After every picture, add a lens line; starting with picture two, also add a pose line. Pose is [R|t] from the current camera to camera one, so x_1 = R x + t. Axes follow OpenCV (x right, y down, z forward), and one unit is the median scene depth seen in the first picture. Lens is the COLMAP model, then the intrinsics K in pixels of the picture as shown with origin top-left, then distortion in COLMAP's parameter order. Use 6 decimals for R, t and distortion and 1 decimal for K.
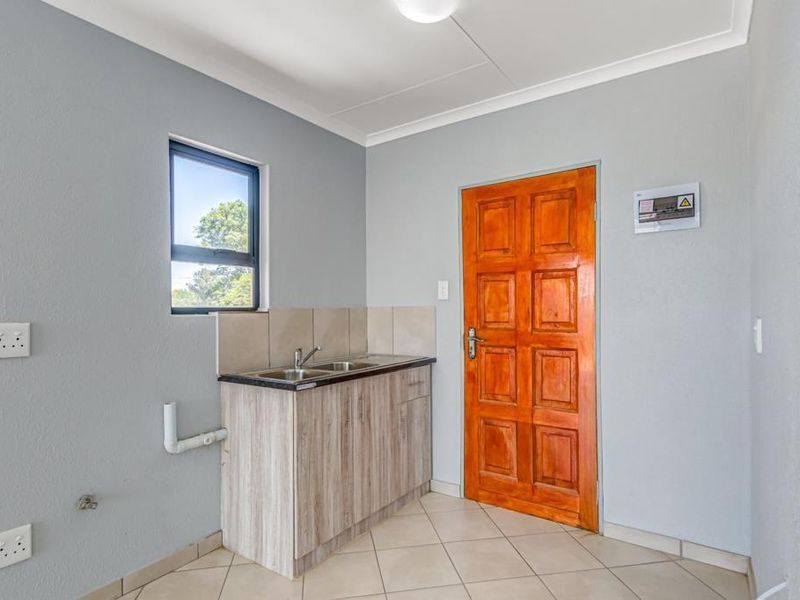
lens RADIAL K [[439.8, 0, 418.7], [0, 439.8, 314.5], [0, 0, 1]] dist [0.014458, -0.002244]
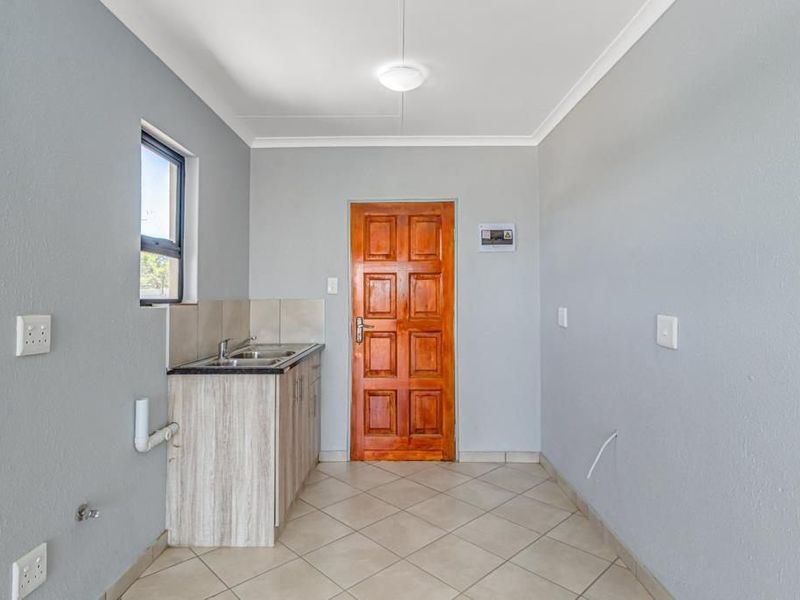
lens RADIAL K [[439.8, 0, 400.0], [0, 439.8, 296.7], [0, 0, 1]] dist [0.014458, -0.002244]
pose [[0.837545, 0.010889, 0.546260, -0.509884], [0.002763, 0.999704, -0.024165, 0.003499], [-0.546362, 0.021748, 0.837267, -0.090104]]
